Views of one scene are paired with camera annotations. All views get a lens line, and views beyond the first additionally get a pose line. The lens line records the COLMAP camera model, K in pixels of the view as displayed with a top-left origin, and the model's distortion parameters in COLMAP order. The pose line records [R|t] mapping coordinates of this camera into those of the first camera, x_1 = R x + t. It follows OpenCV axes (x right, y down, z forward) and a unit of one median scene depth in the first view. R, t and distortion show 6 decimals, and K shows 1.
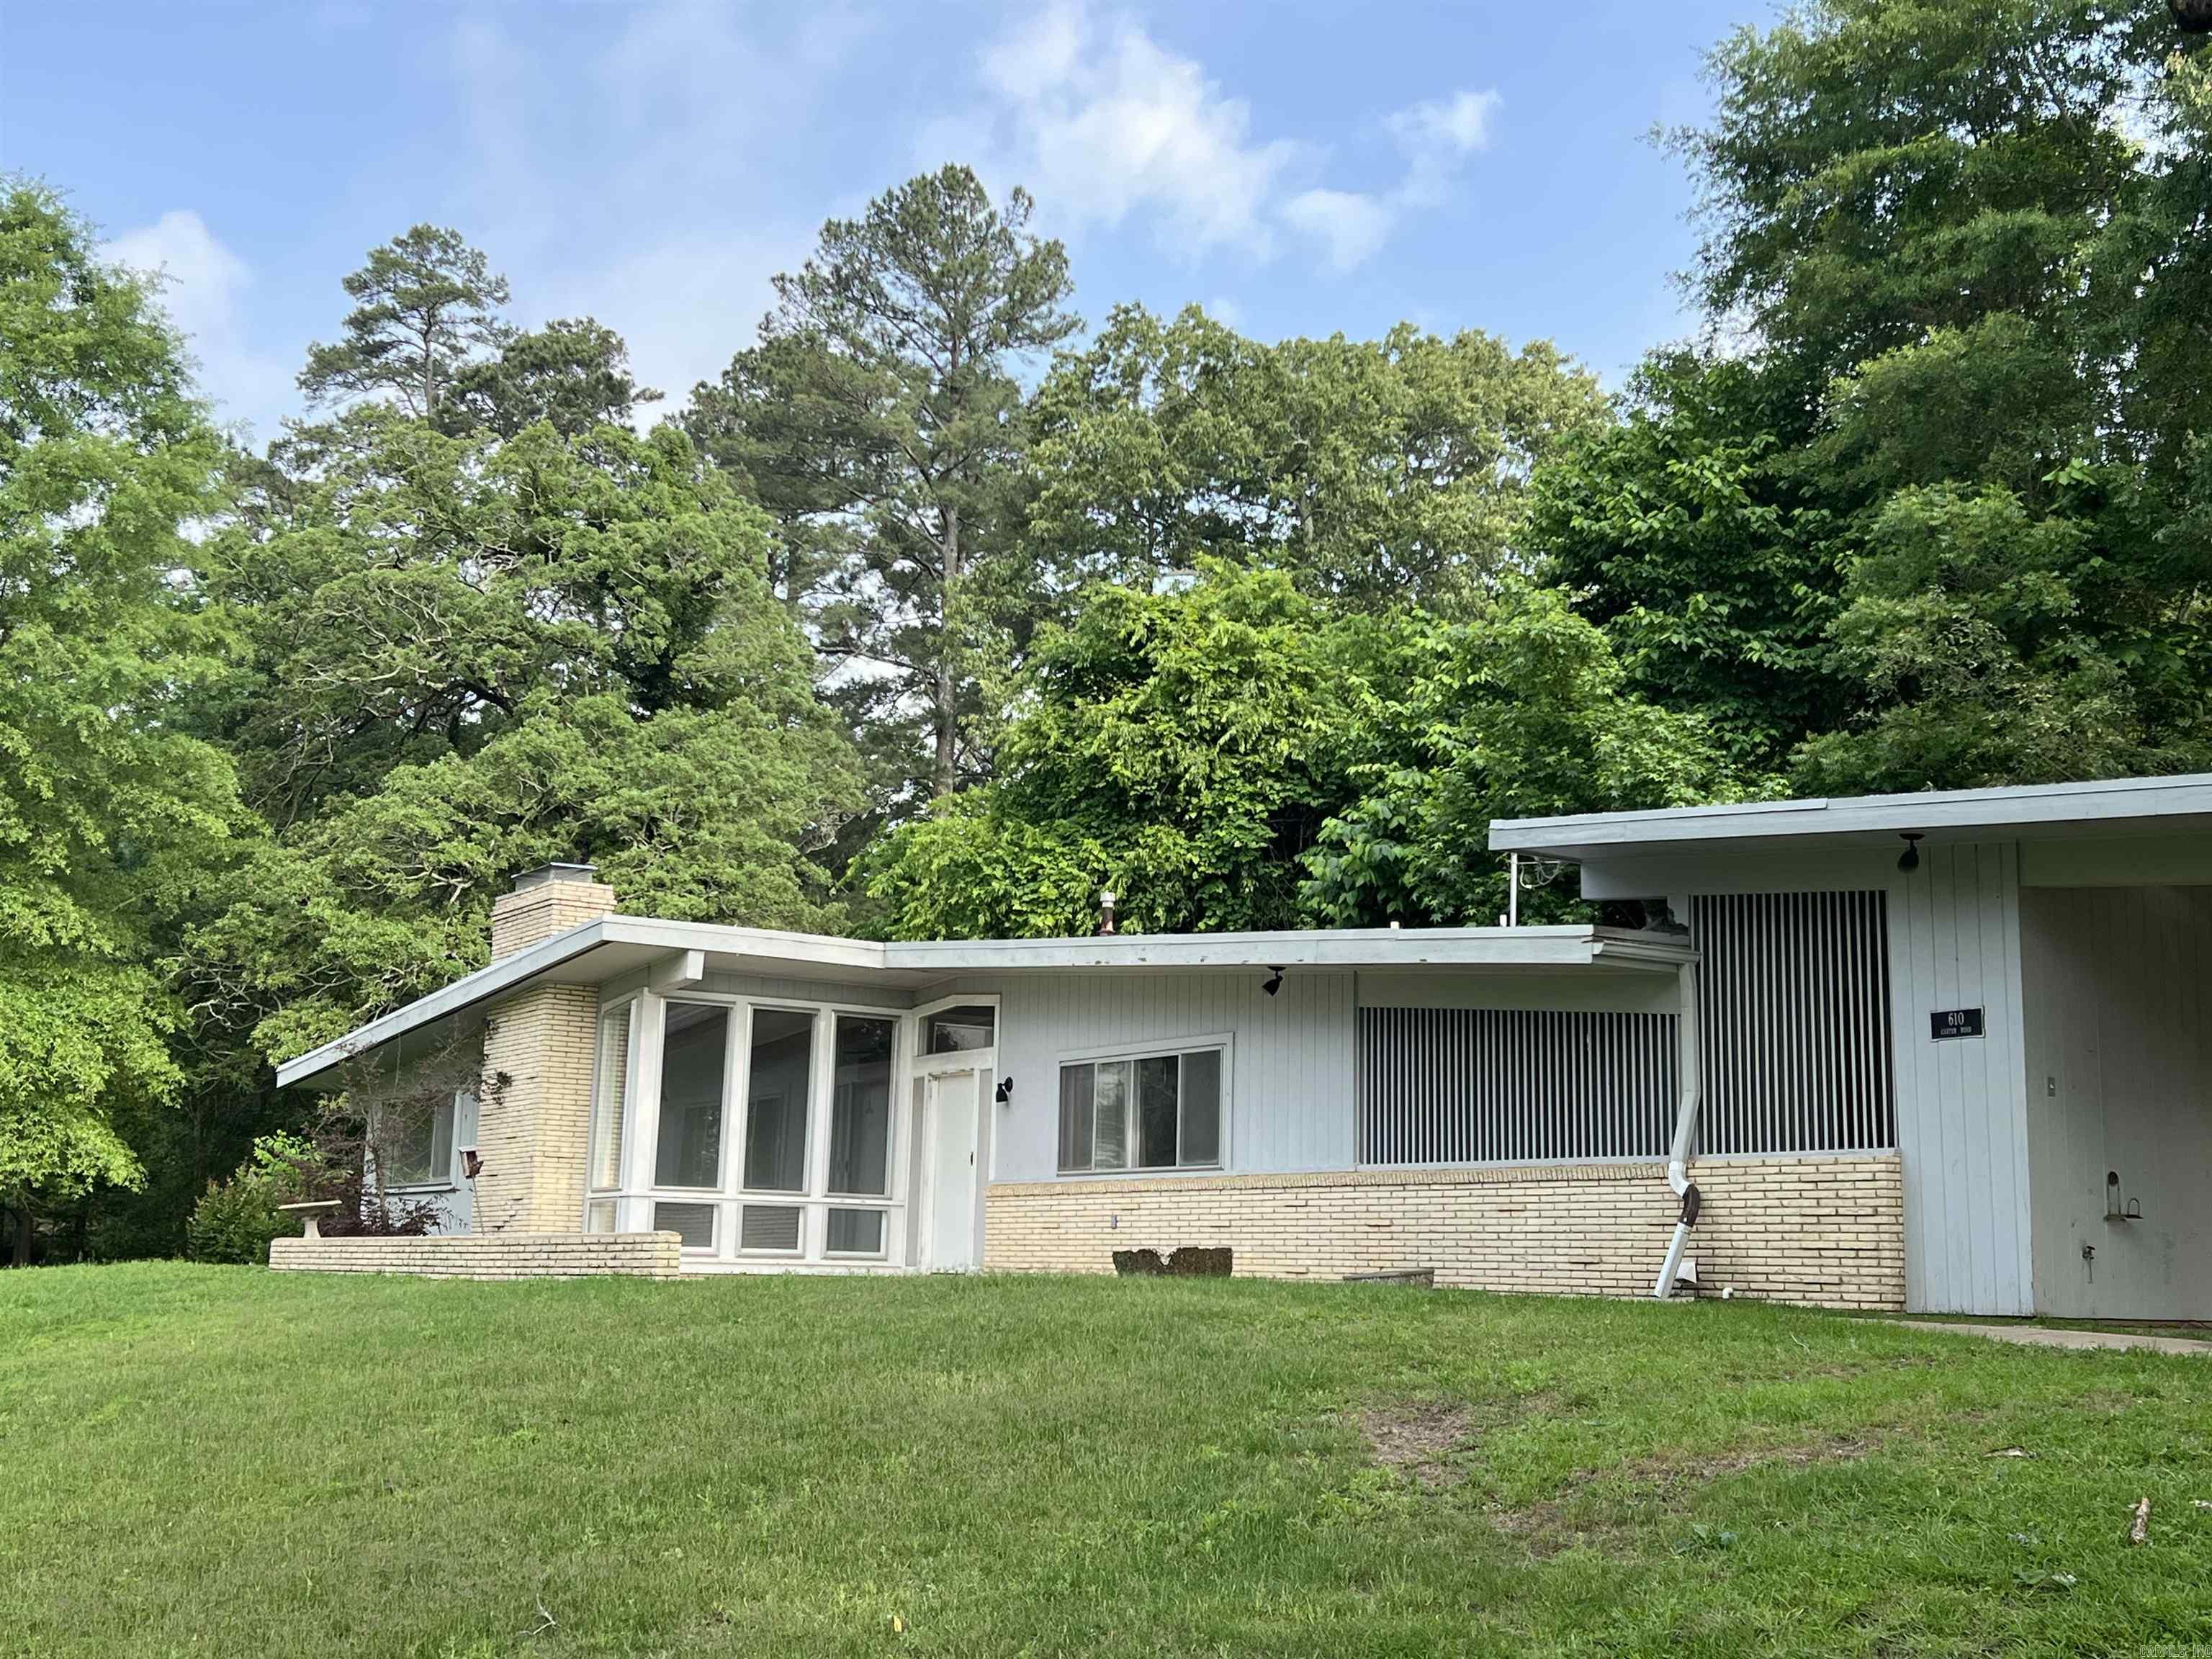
lens RADIAL K [[2596.3, 0, 1107.1], [0, 2596.3, 829.3], [0, 0, 1]] dist [0.115043, 0.000000]
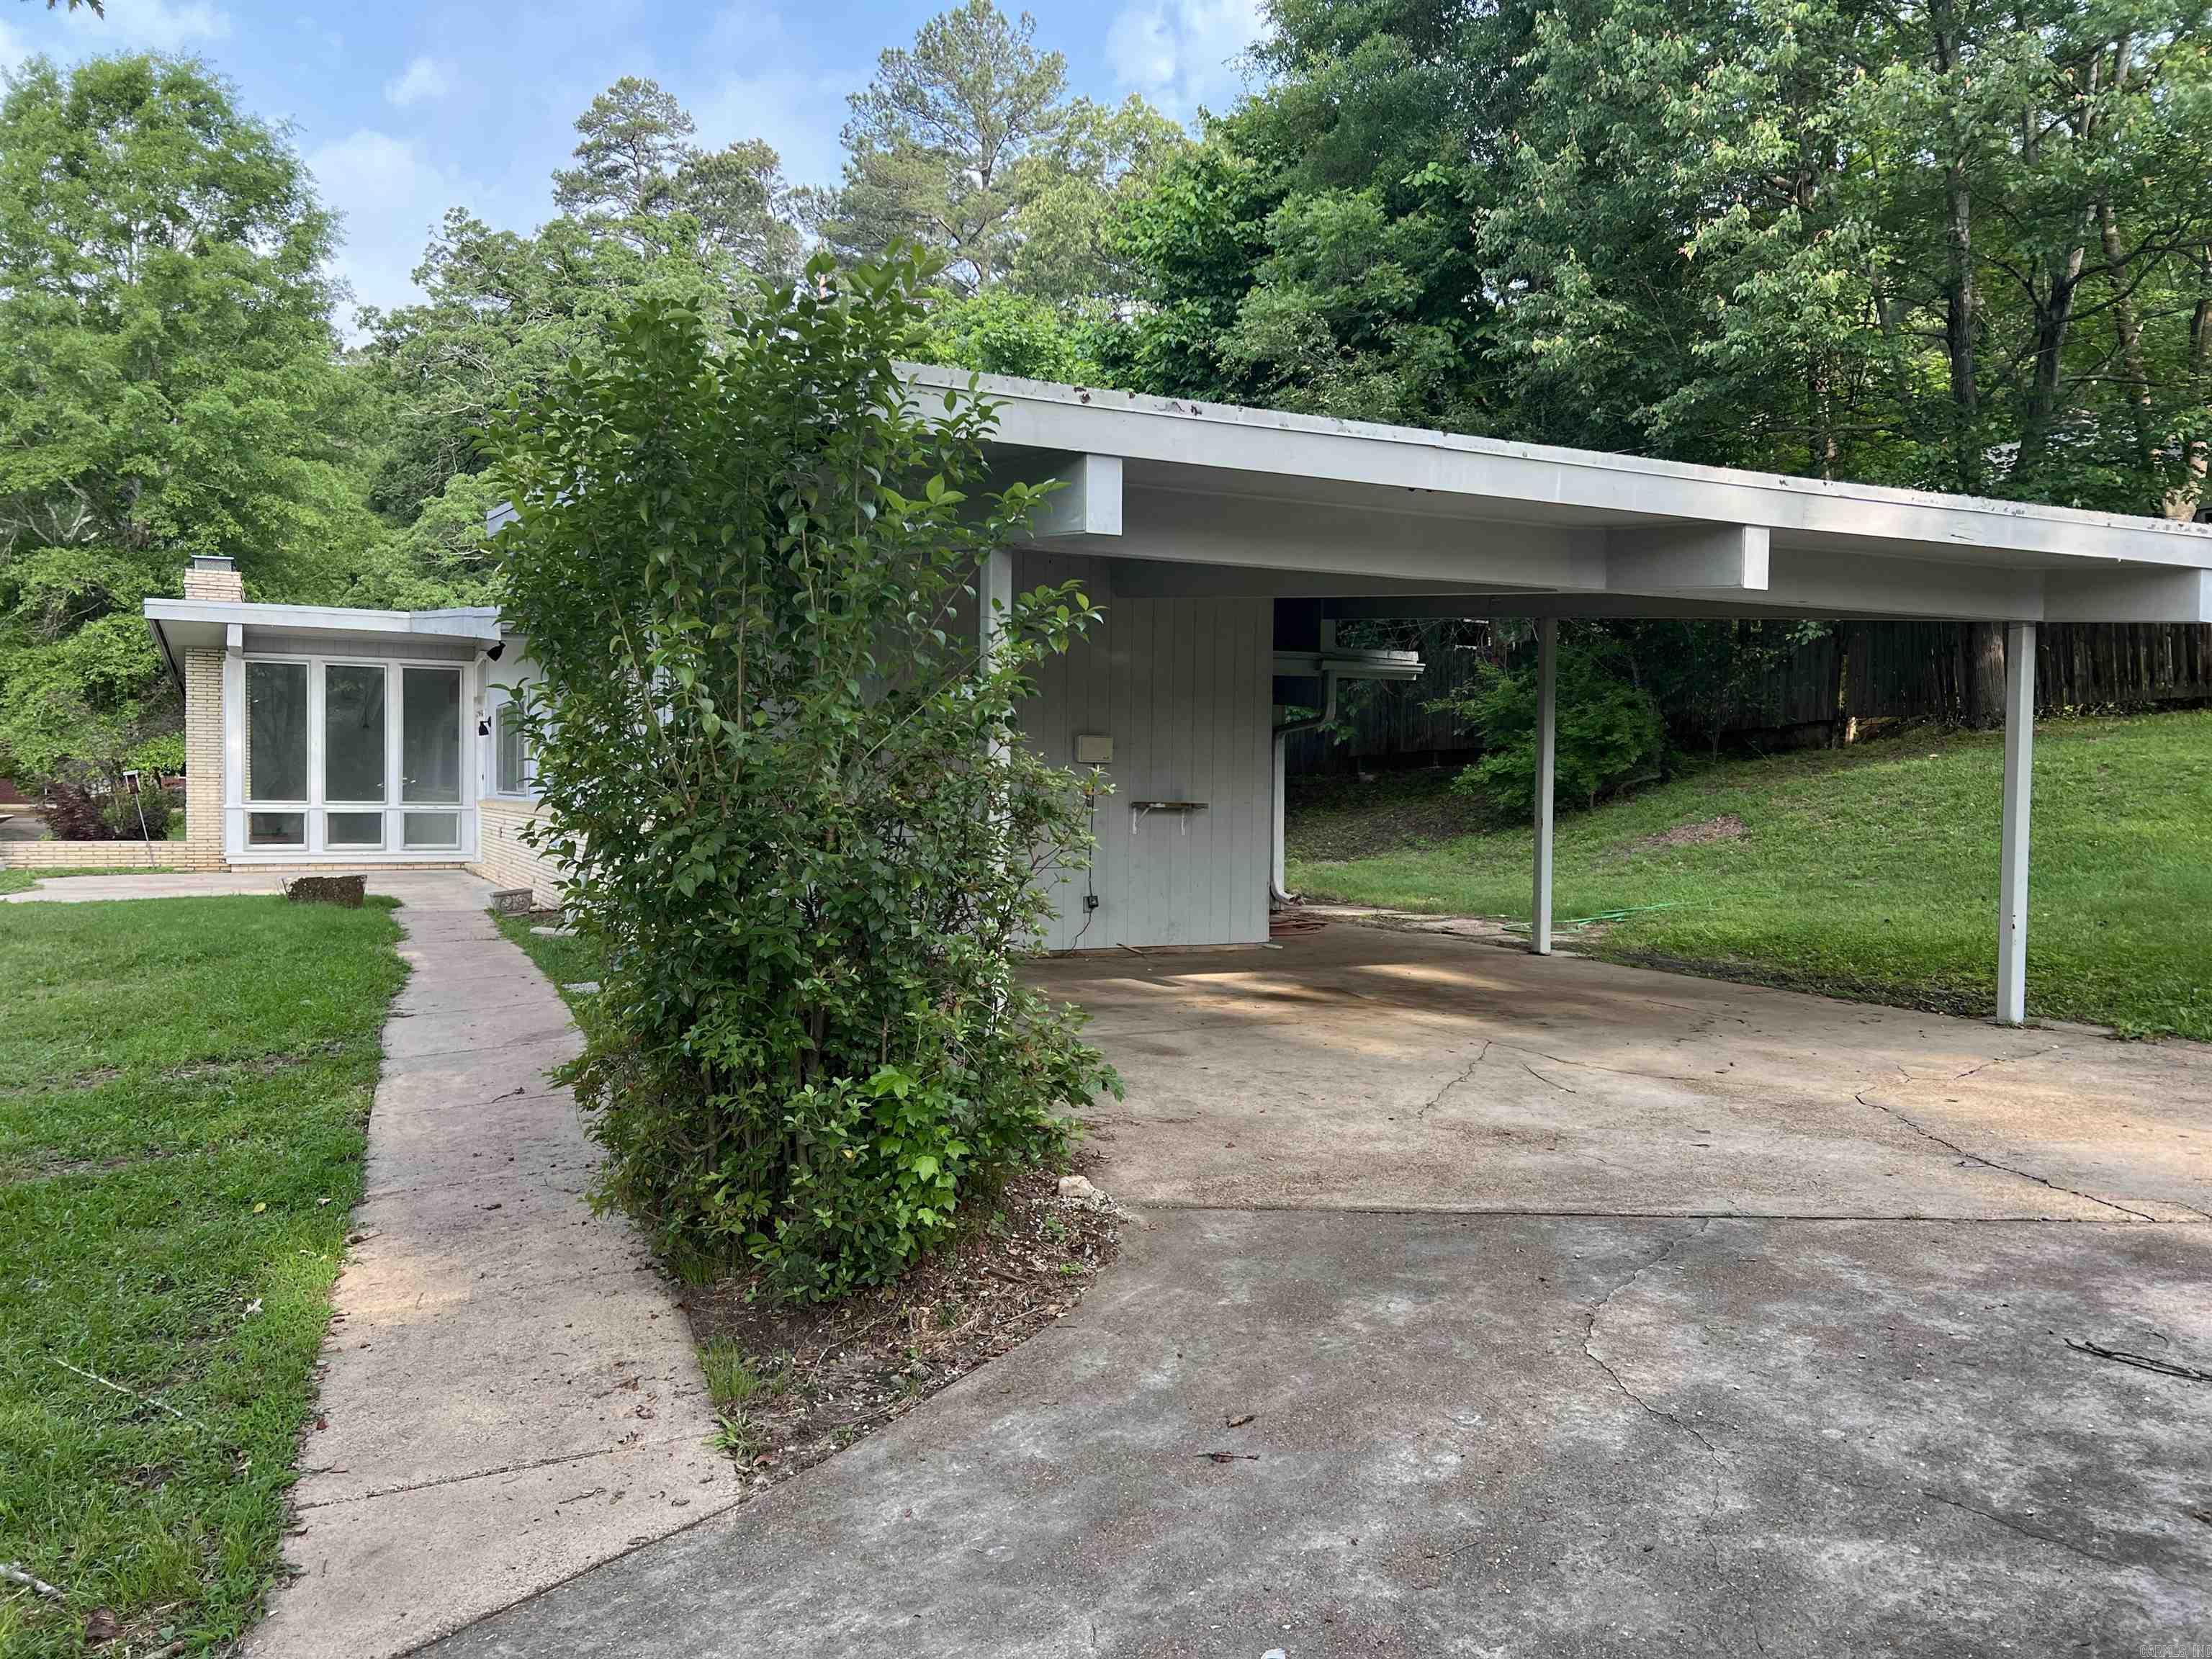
lens RADIAL K [[1680.8, 0, 1105.3], [0, 1680.8, 824.3], [0, 0, 1]] dist [0.045739, -0.008868]
pose [[0.989374, -0.009486, -0.145085, 0.302168], [0.037310, 0.981019, 0.190288, 0.000161], [0.140526, -0.193679, 0.970948, 0.172306]]
